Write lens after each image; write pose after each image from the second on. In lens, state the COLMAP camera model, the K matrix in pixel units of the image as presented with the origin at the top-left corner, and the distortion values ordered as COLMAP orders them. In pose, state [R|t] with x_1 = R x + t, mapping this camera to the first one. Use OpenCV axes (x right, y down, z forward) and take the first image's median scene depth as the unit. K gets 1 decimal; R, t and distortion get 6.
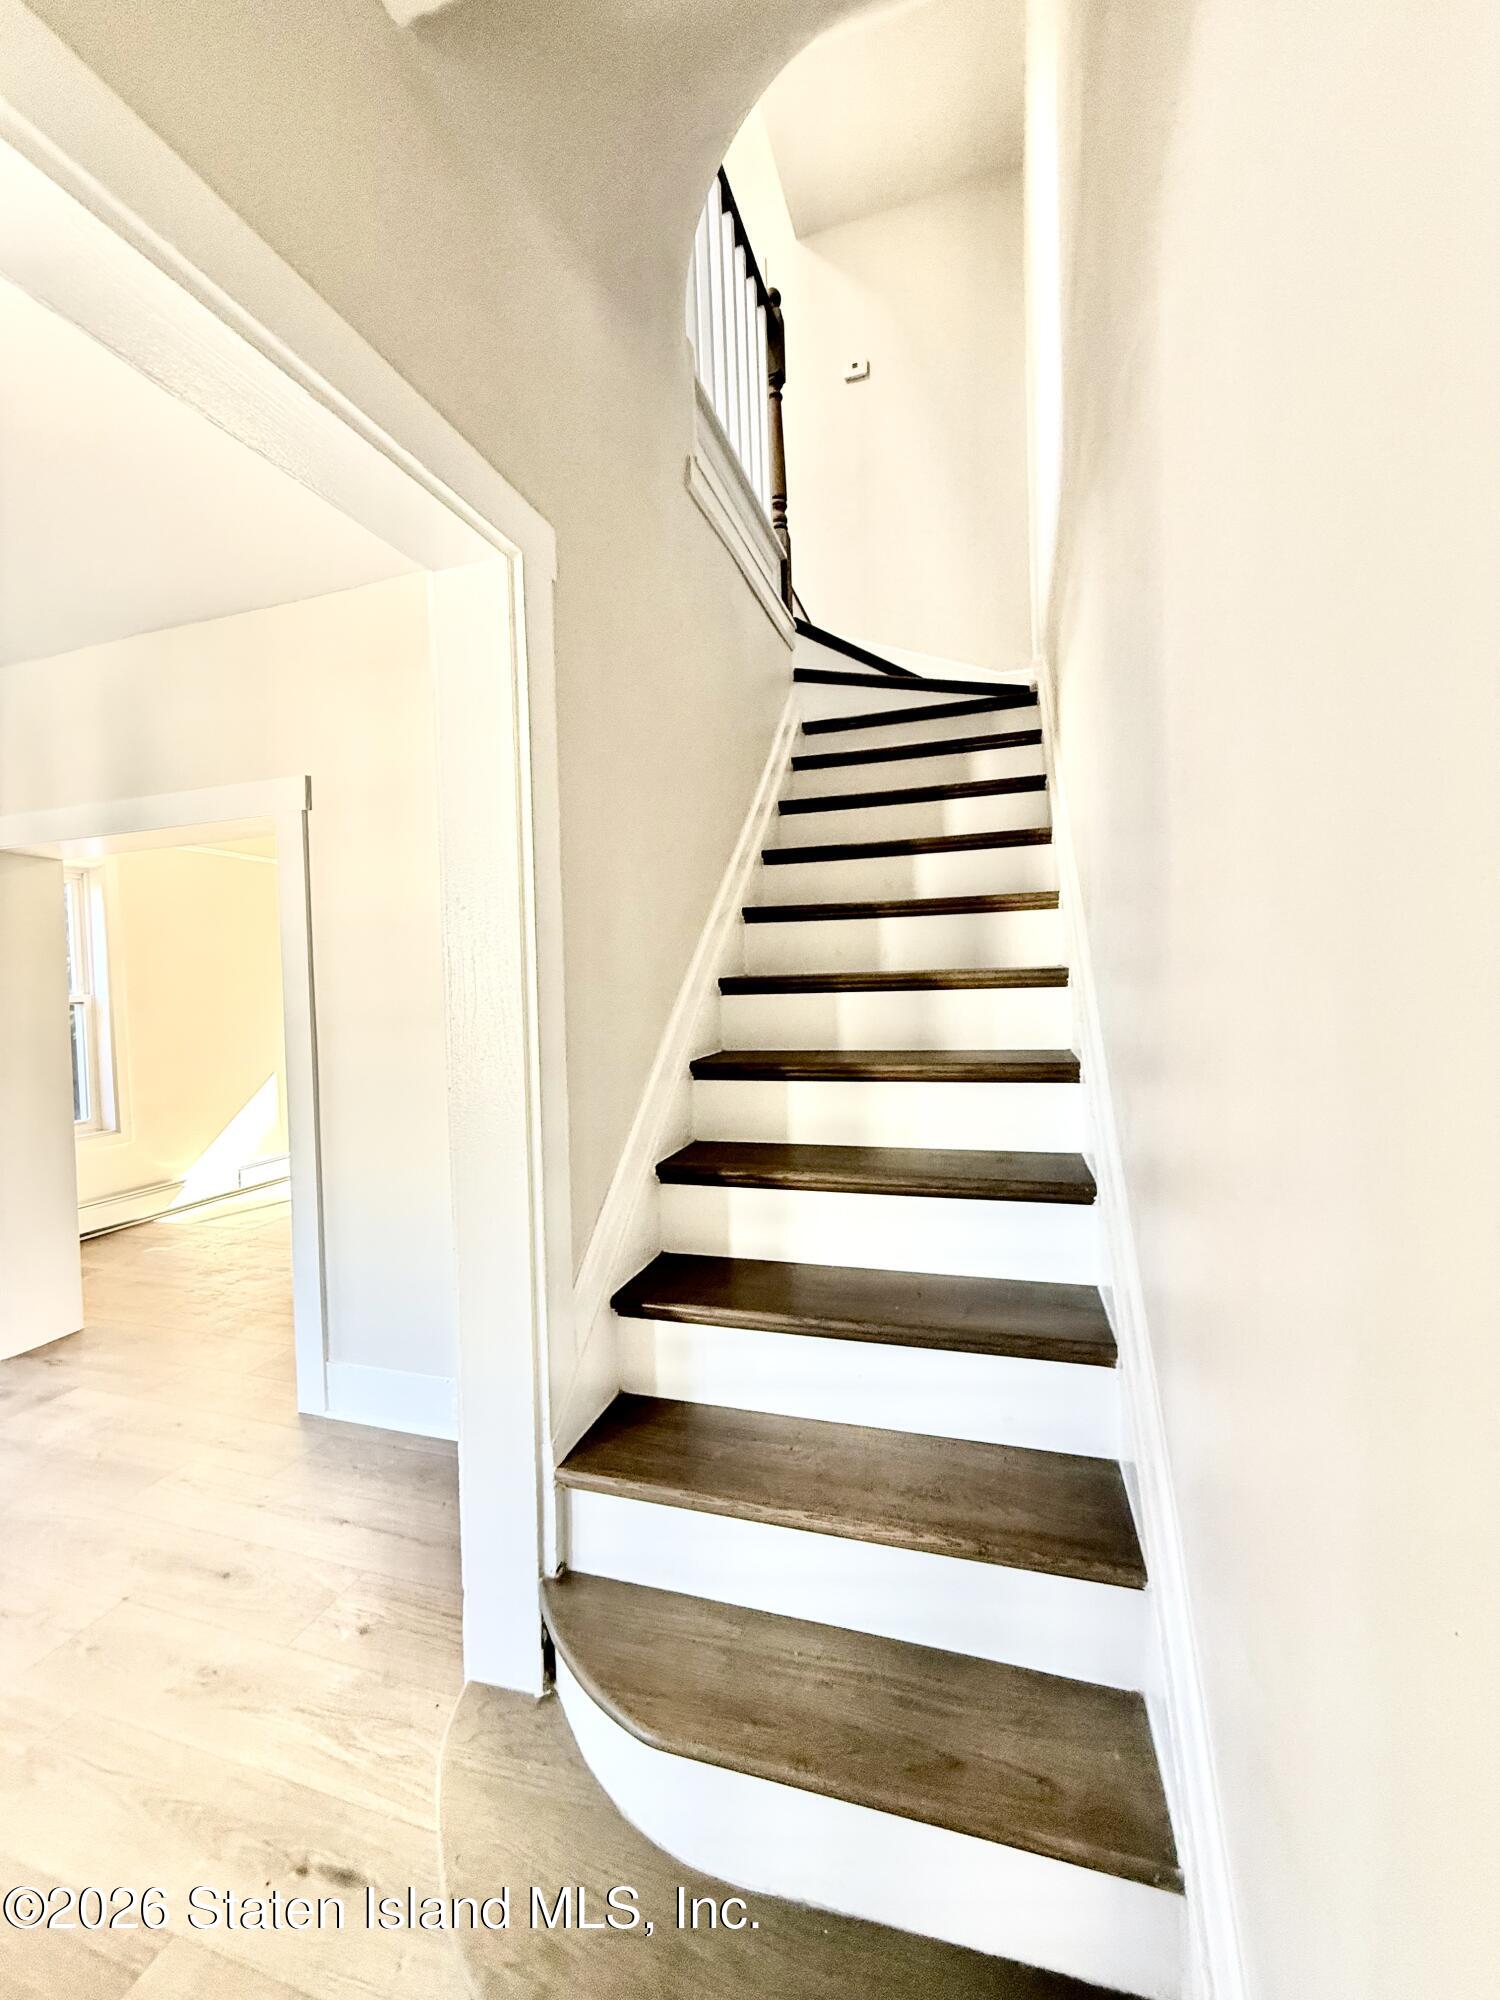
lens RADIAL K [[786.1, 0, 751.2], [0, 786.1, 1005.2], [0, 0, 1]] dist [0.000448, 0.000098]
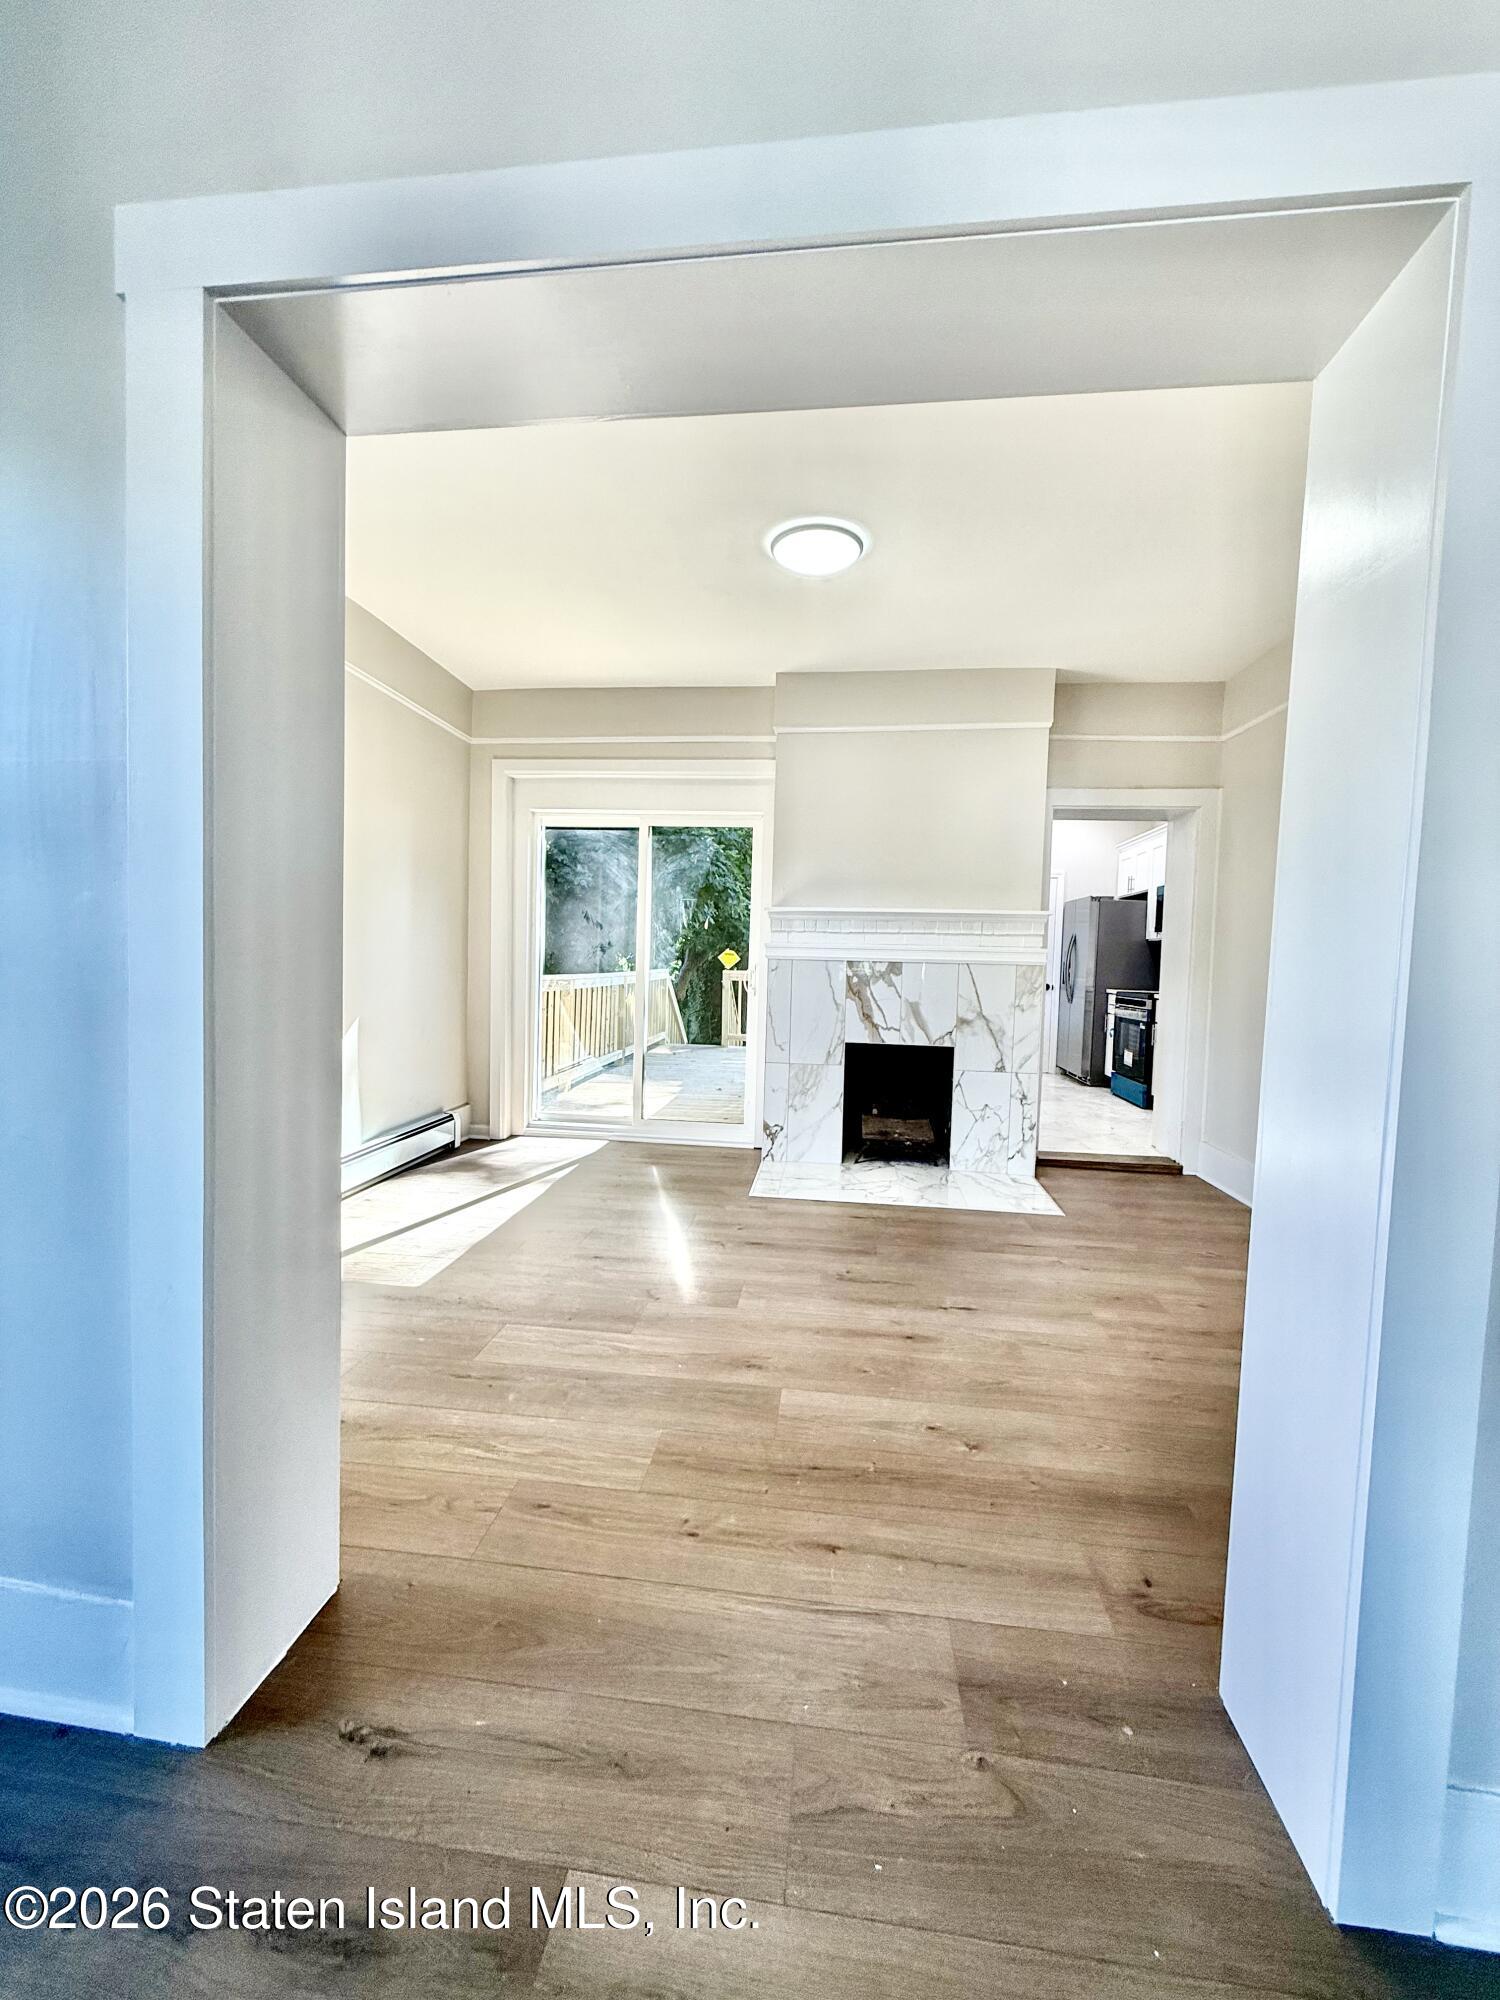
lens RADIAL K [[795.8, 0, 749.9], [0, 795.8, 997.7], [0, 0, 1]] dist [0.000691, 0.000082]
pose [[0.981444, 0.051785, 0.184623, -0.844087], [-0.055622, 0.998329, 0.015659, 0.090712], [-0.183504, -0.025638, 0.982685, 0.640559]]
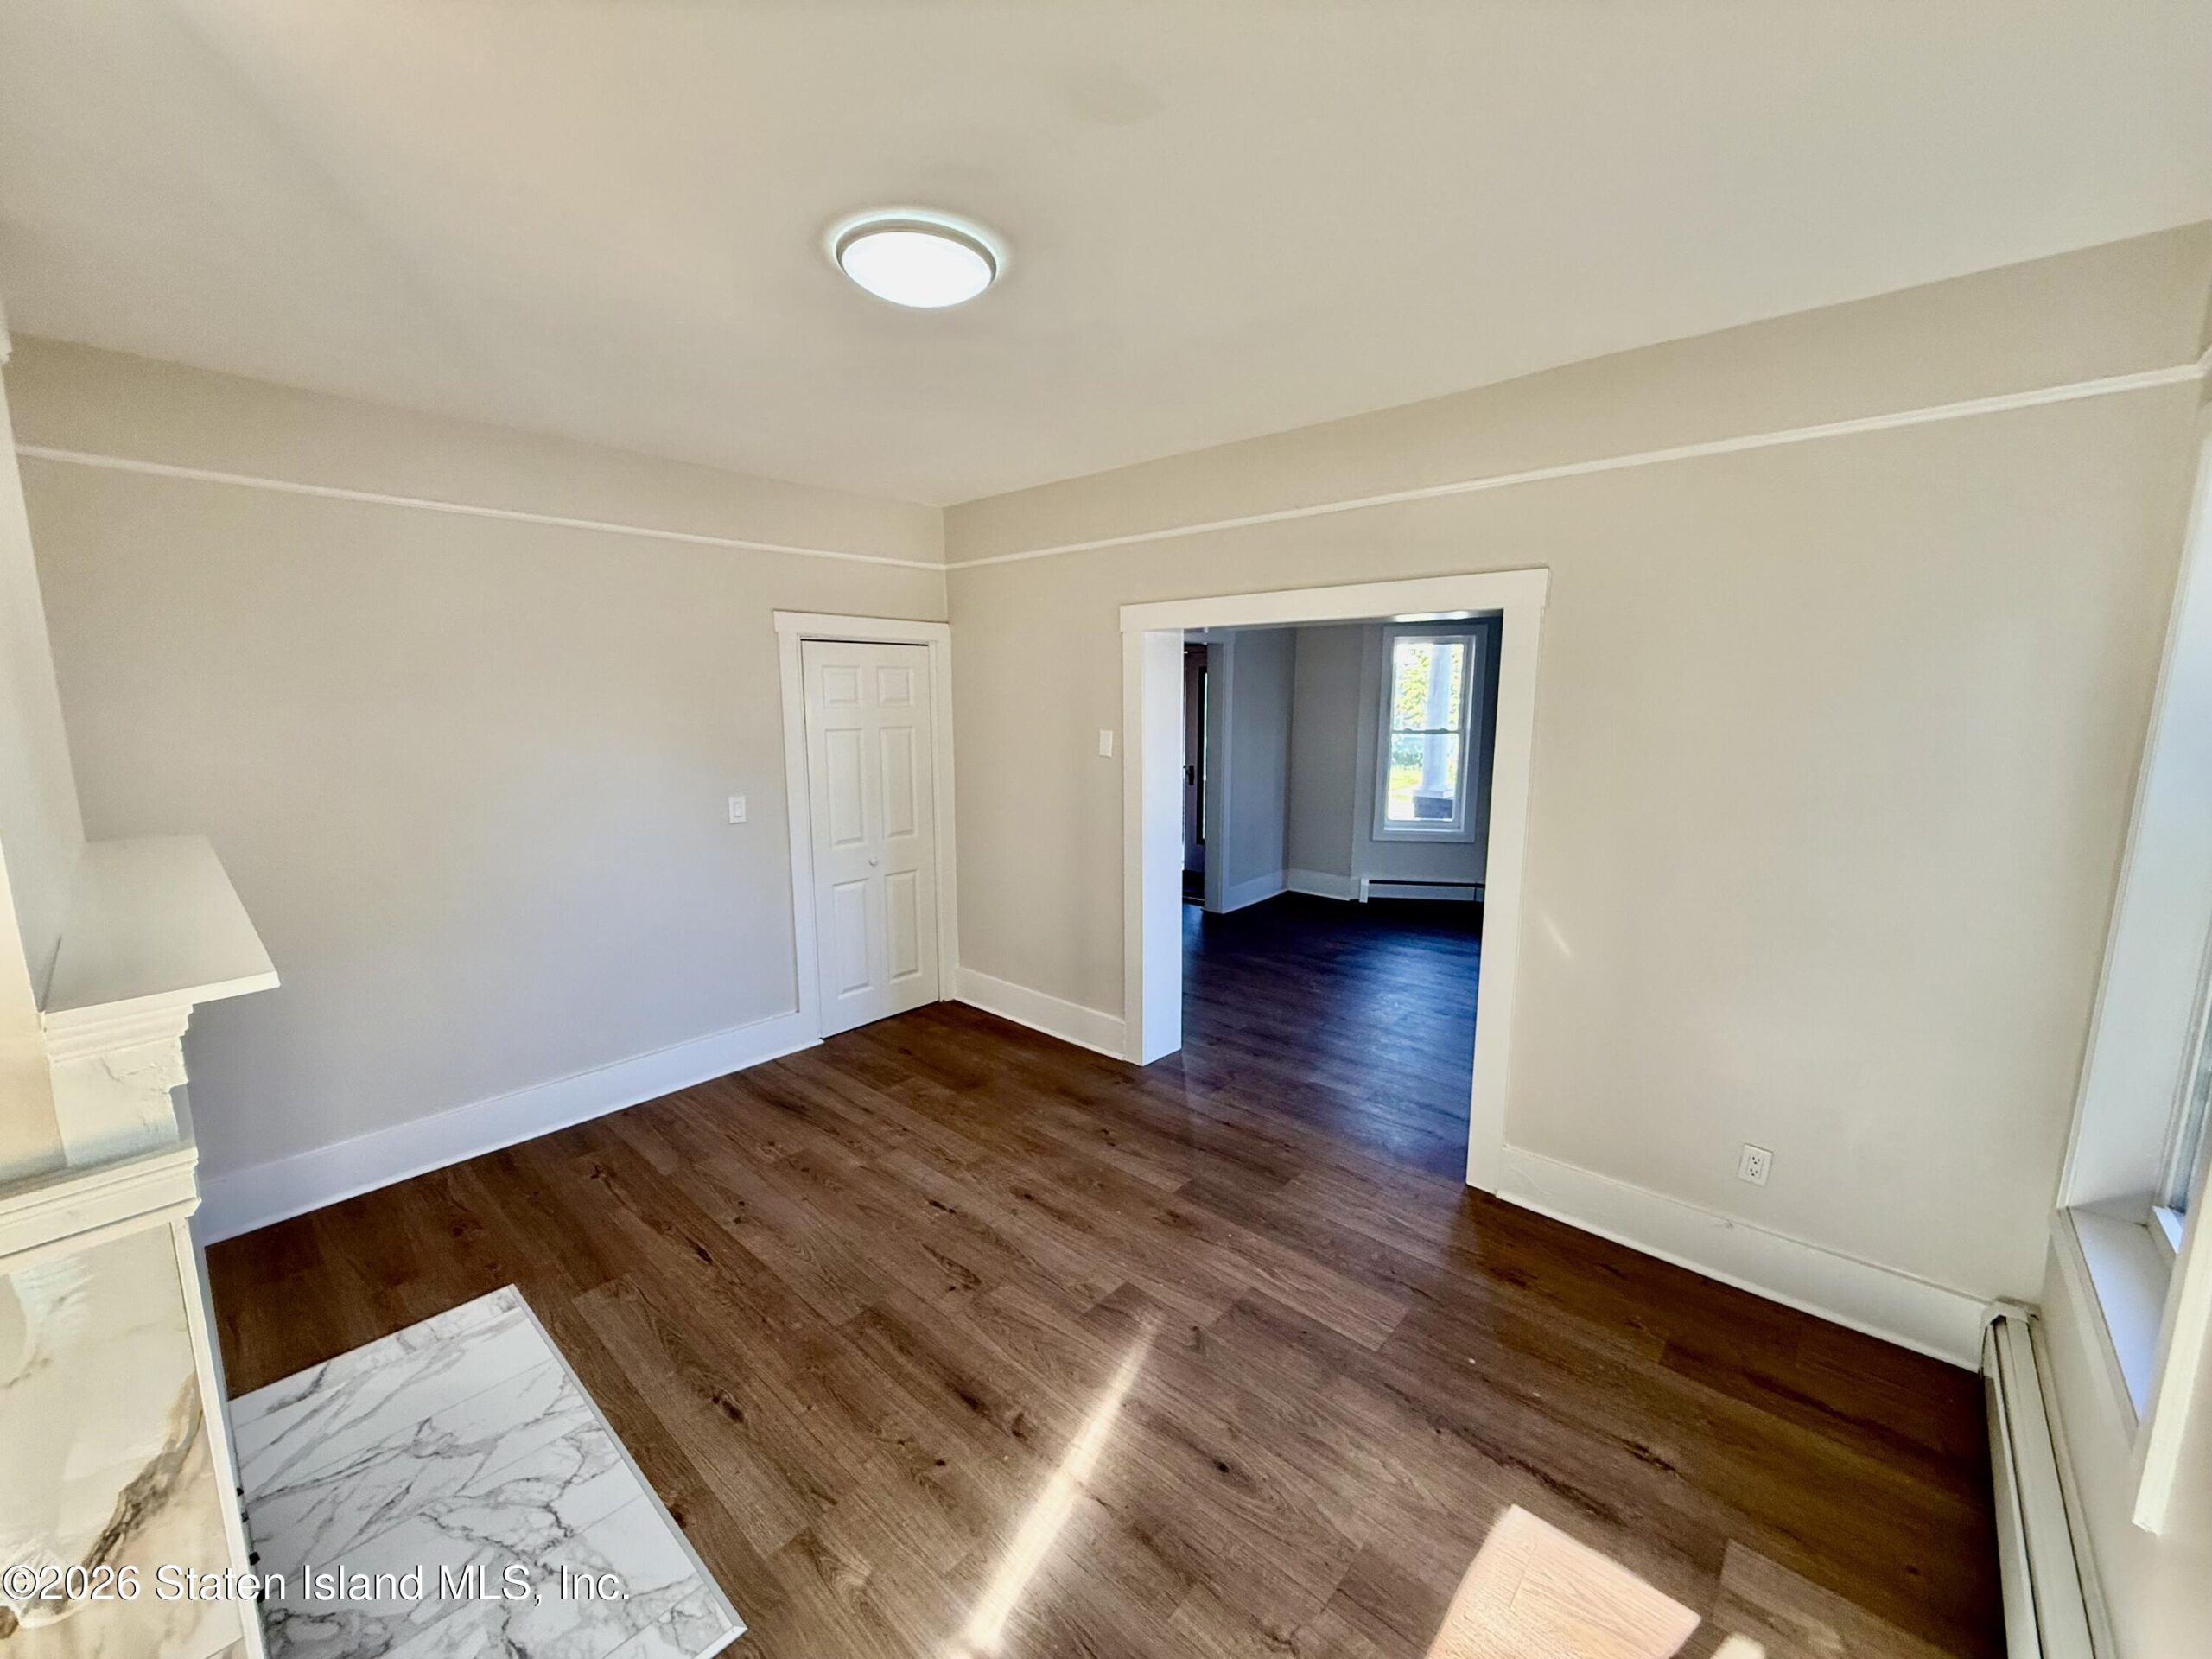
lens RADIAL K [[880.2, 0, 1101.0], [0, 880.2, 831.4], [0, 0, 1]] dist [0.000691, 0.000082]
pose [[-0.906080, -0.034001, 0.421737, -1.018606], [0.044307, 0.983661, 0.174495, -0.162177], [-0.420779, 0.176793, -0.889769, 2.238658]]
